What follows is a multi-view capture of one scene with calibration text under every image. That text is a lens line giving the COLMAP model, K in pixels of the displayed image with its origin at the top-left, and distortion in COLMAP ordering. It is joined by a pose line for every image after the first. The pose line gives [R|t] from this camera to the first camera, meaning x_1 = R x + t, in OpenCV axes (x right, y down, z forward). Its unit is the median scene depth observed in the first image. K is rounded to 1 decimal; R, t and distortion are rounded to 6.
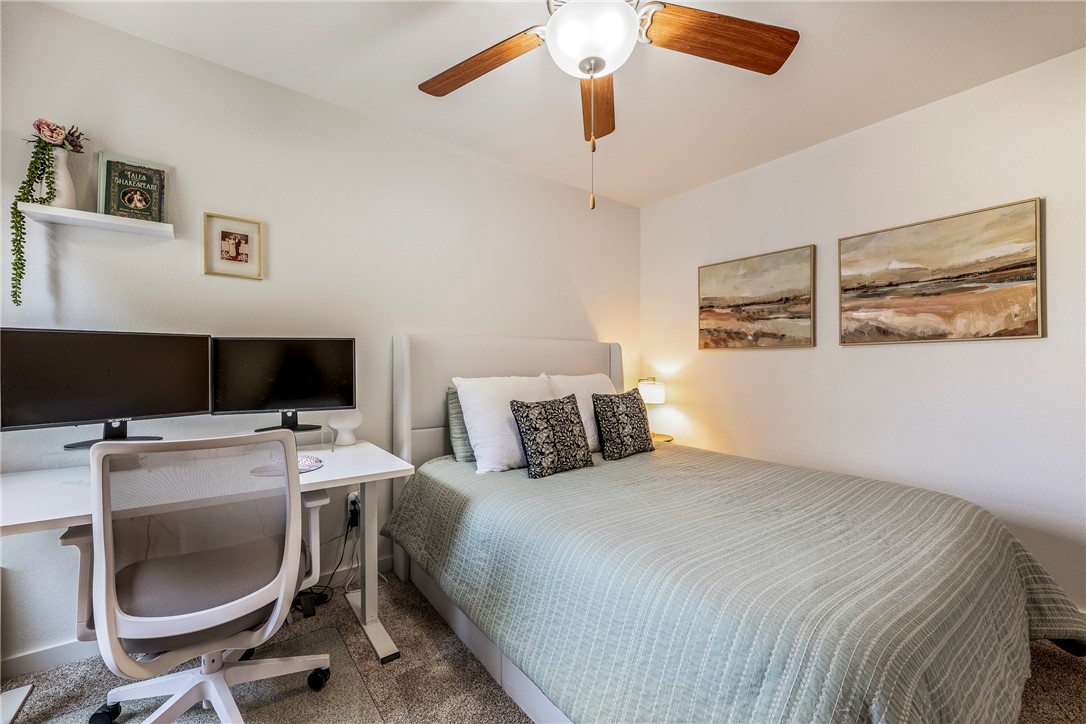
lens RADIAL K [[433.2, 0, 543.0], [0, 433.2, 362.0], [0, 0, 1]] dist [-0.000185, 0.000029]
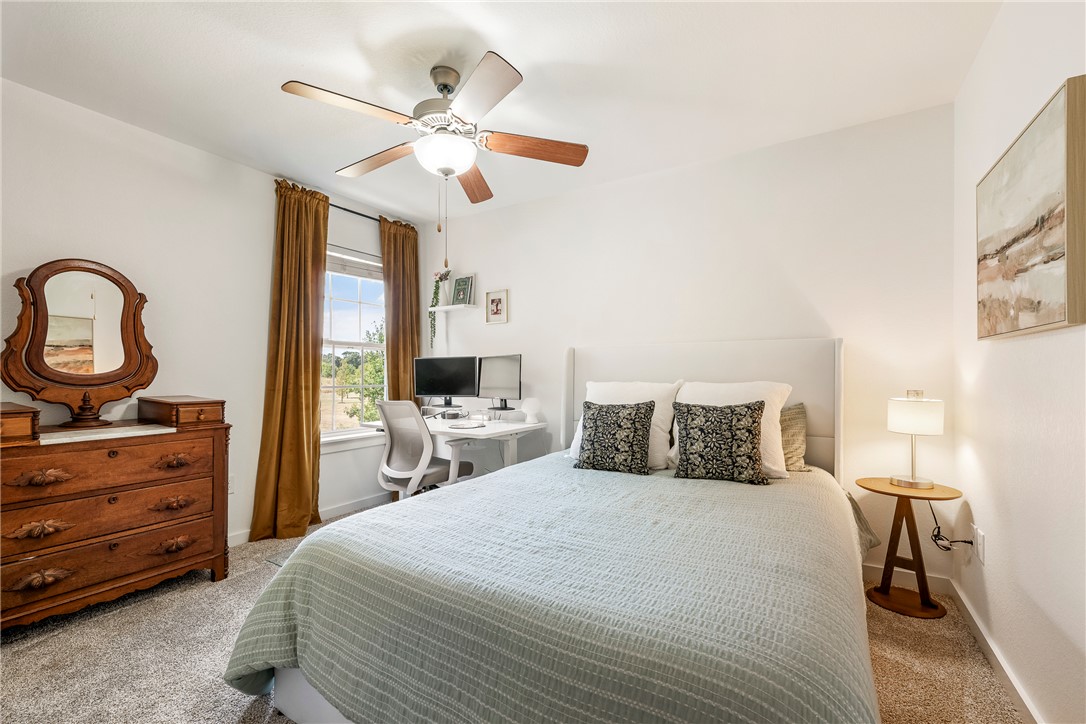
lens RADIAL K [[454.1, 0, 538.2], [0, 454.1, 364.0], [0, 0, 1]] dist [-0.000915, -0.000170]
pose [[0.355315, -0.017225, -0.934588, 1.110882], [0.011890, 0.999833, -0.013907, 0.003269], [0.934671, -0.006171, 0.355460, 0.478939]]
